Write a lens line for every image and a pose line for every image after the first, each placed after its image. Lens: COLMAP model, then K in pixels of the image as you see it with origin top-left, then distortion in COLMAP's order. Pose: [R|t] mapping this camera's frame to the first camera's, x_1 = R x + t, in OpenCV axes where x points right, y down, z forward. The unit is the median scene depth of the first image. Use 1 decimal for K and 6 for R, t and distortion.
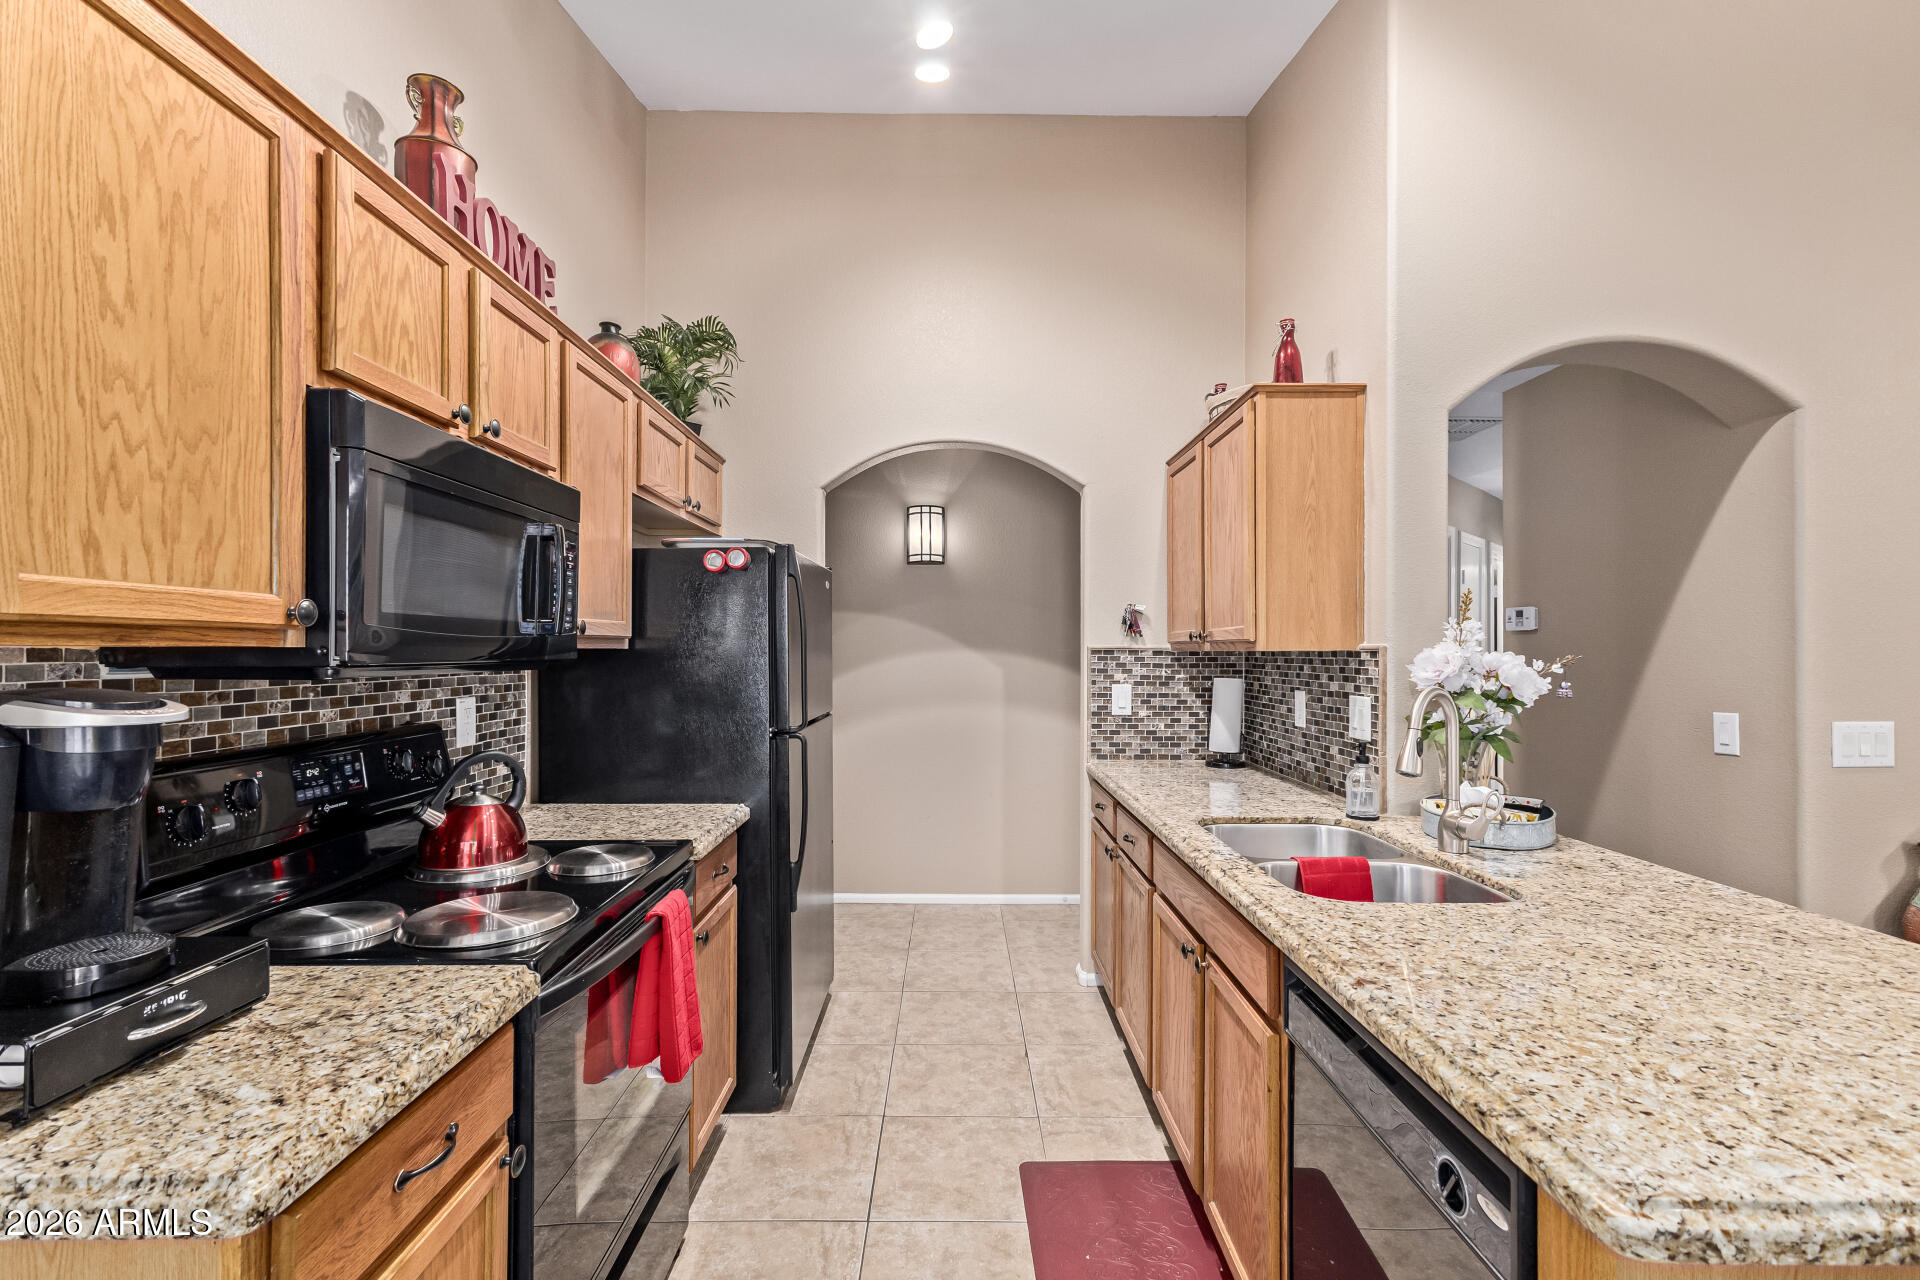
lens RADIAL K [[837.1, 0, 960.1], [0, 837.1, 623.3], [0, 0, 1]] dist [0.004919, -0.000098]
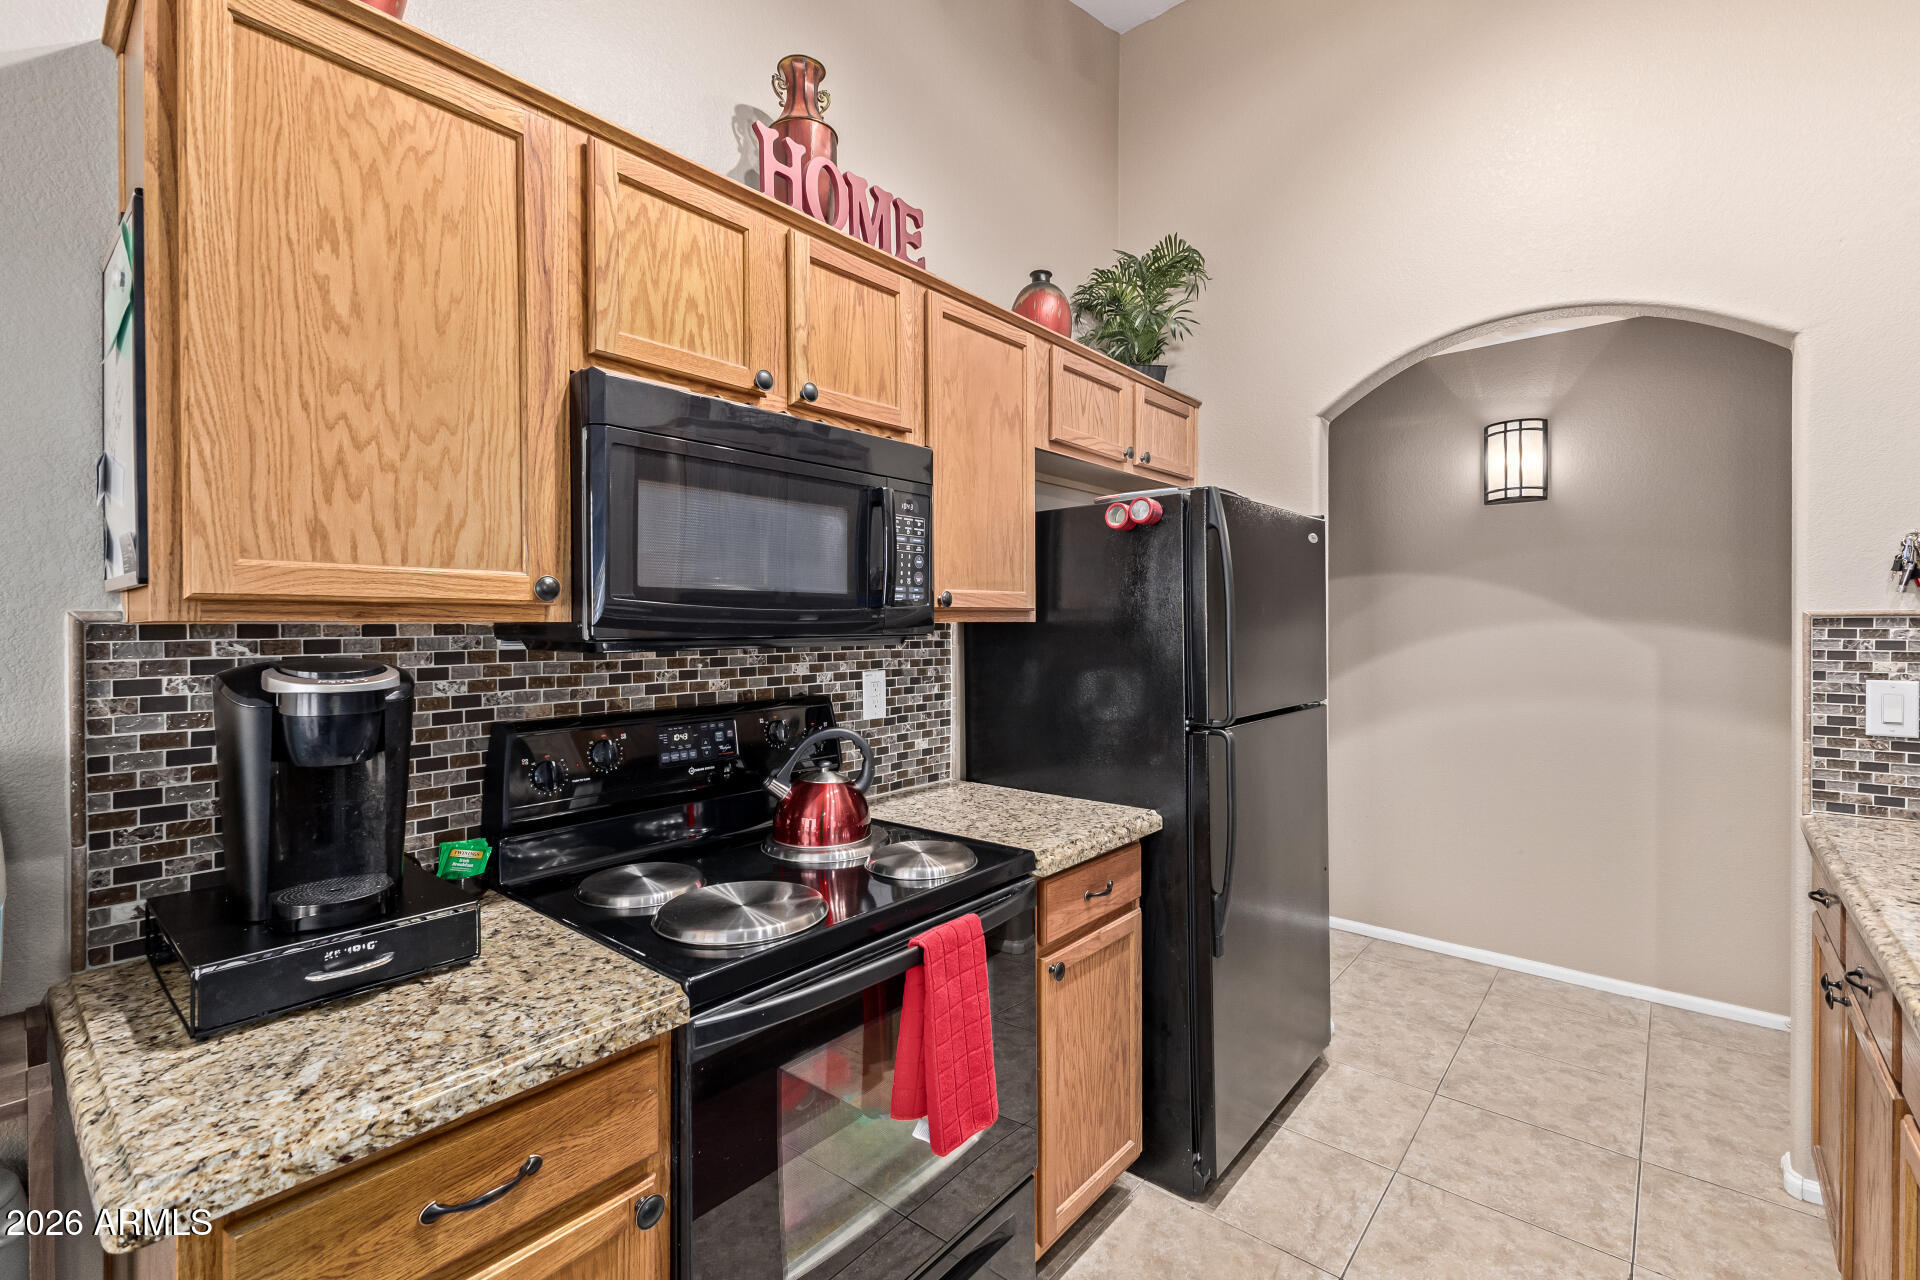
lens RADIAL K [[830.1, 0, 959.7], [0, 830.1, 620.3], [0, 0, 1]] dist [0.015420, -0.004557]
pose [[0.754481, -0.009560, -0.656252, 0.240984], [0.027286, 0.999486, 0.016811, 0.020104], [0.655754, -0.030590, 0.754354, 0.483055]]
